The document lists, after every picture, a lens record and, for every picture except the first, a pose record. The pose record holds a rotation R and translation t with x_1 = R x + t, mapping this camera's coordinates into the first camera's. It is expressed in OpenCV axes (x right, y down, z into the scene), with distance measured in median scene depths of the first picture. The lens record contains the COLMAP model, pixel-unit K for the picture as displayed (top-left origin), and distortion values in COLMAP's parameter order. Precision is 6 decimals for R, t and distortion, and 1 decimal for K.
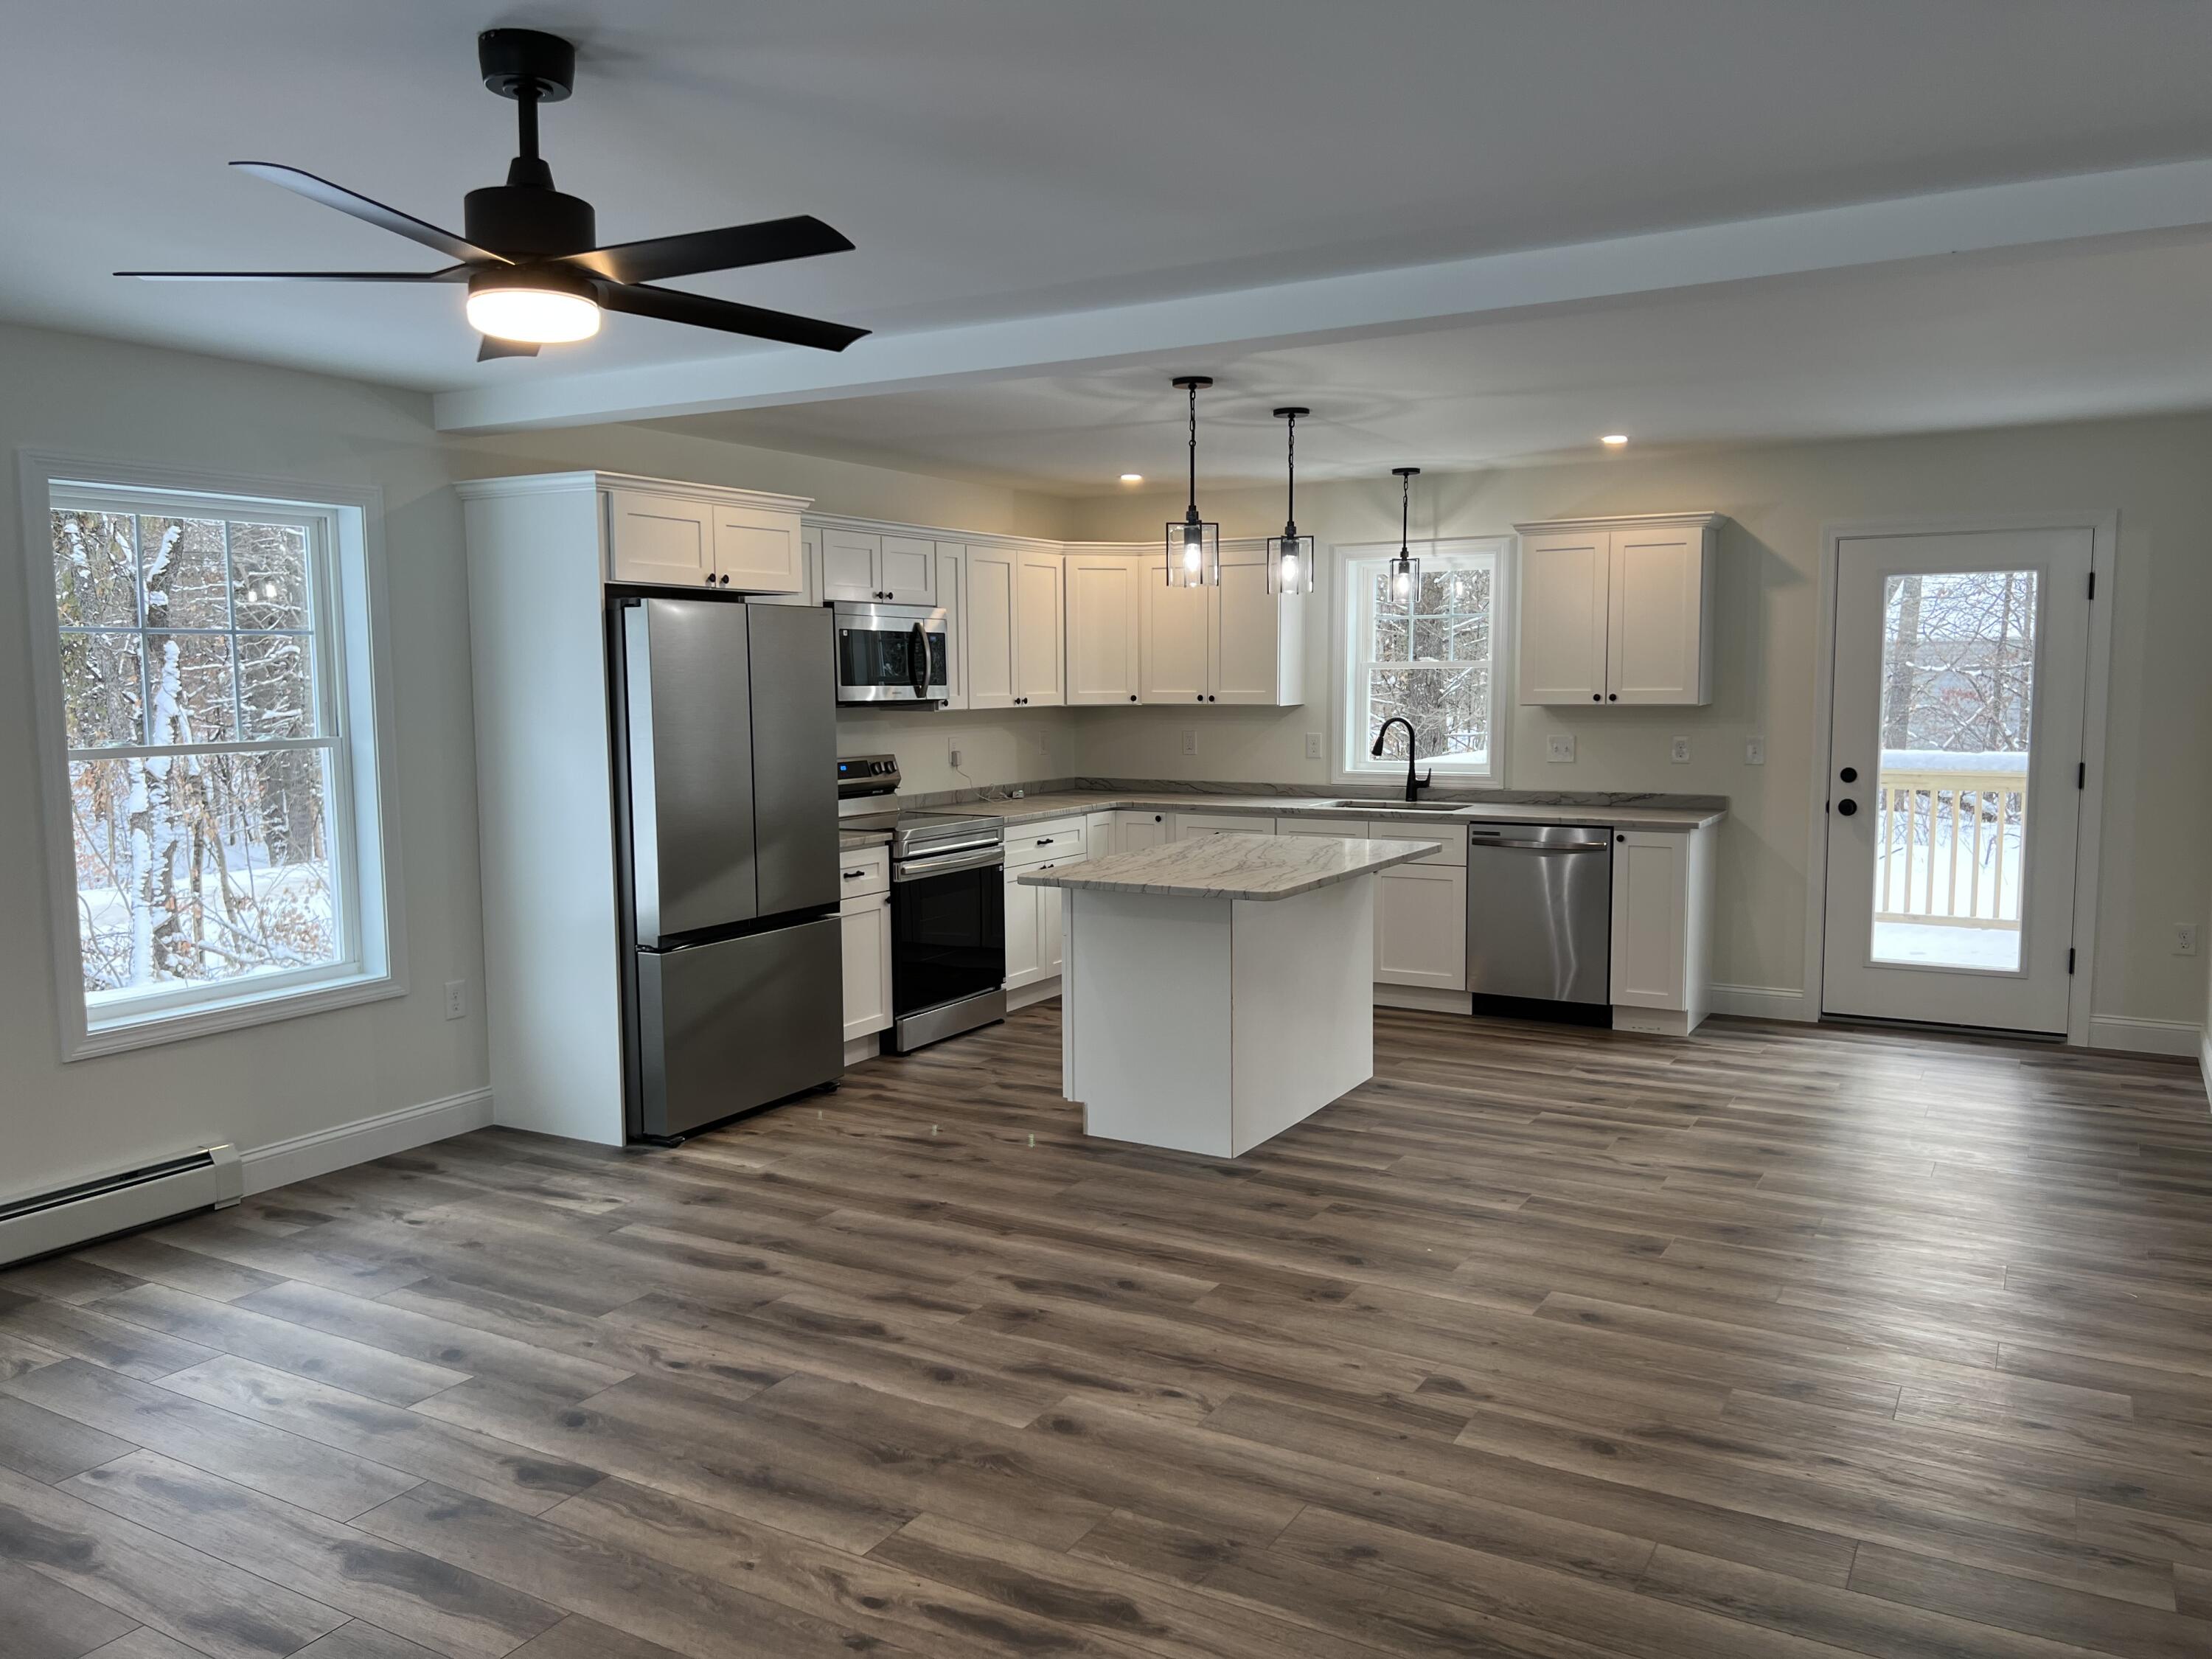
lens RADIAL K [[1670.8, 0, 1110.8], [0, 1670.8, 833.3], [0, 0, 1]] dist [0.012224, -0.002179]
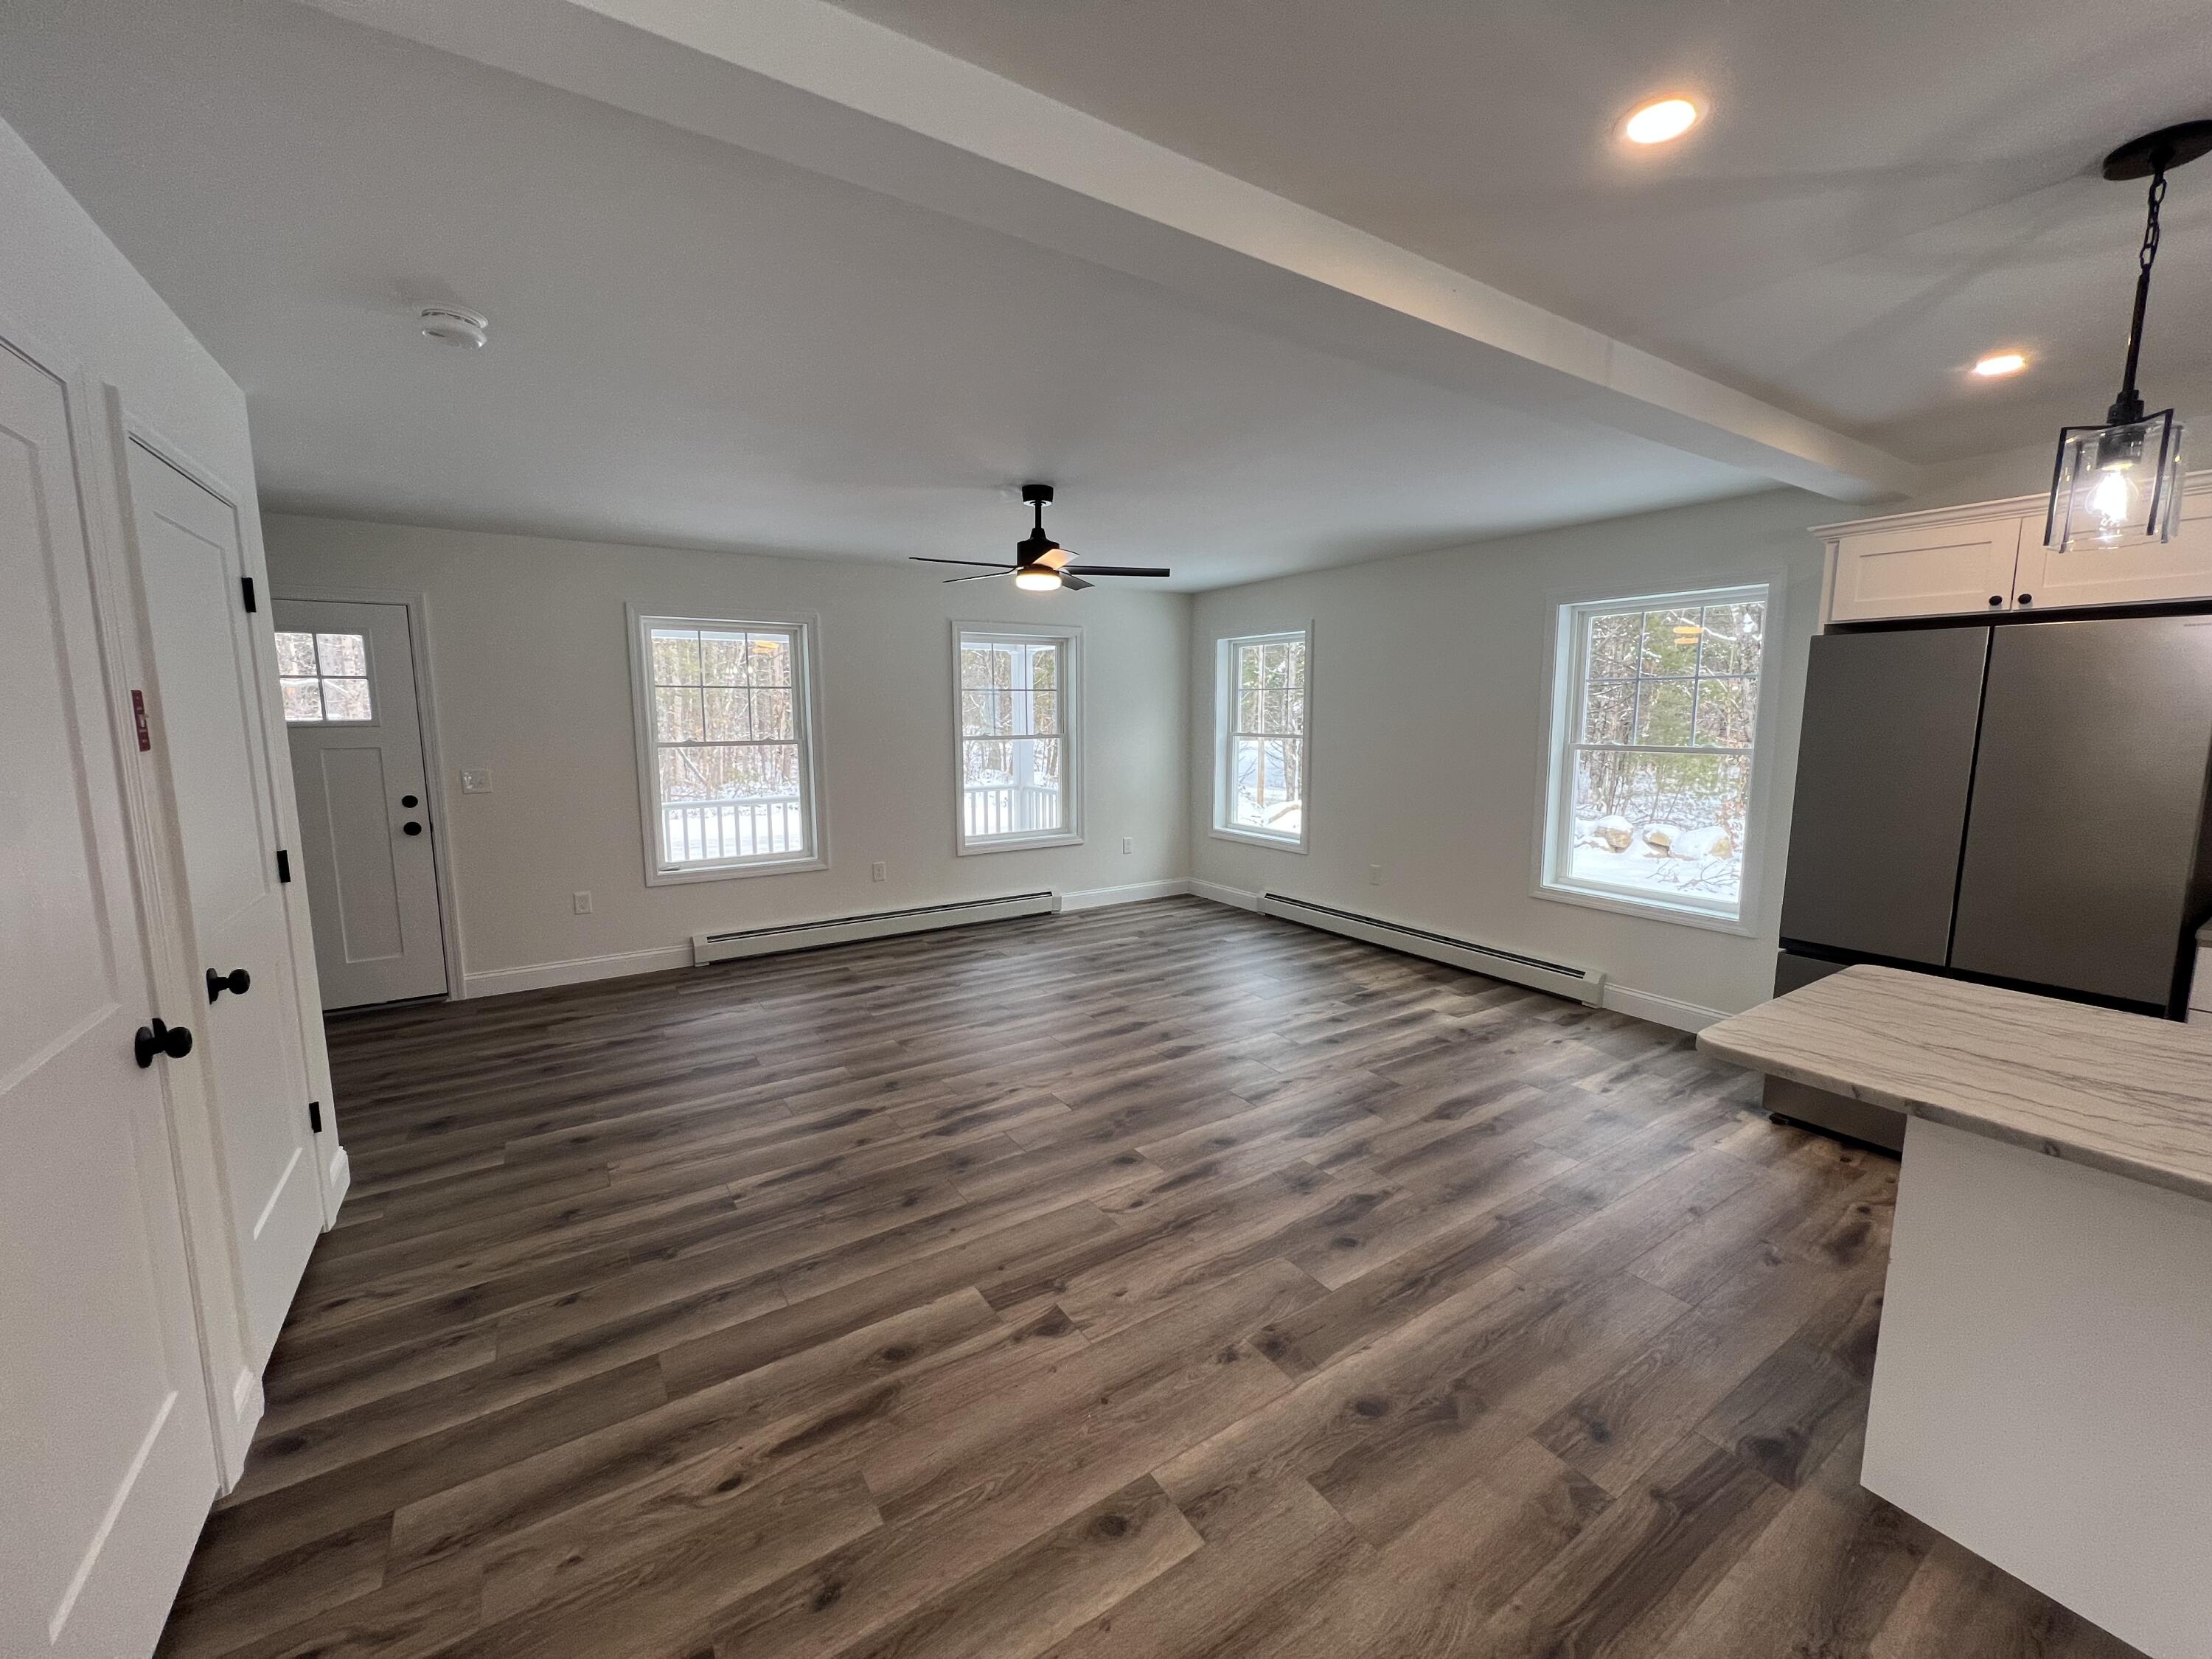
lens RADIAL K [[884.6, 0, 1111.8], [0, 884.6, 825.9], [0, 0, 1]] dist [0.002329, 0.000218]
pose [[-0.446171, 0.130883, -0.885325, 0.612610], [-0.084262, 0.978710, 0.187154, -0.118626], [0.890972, 0.158102, -0.425644, 1.115355]]
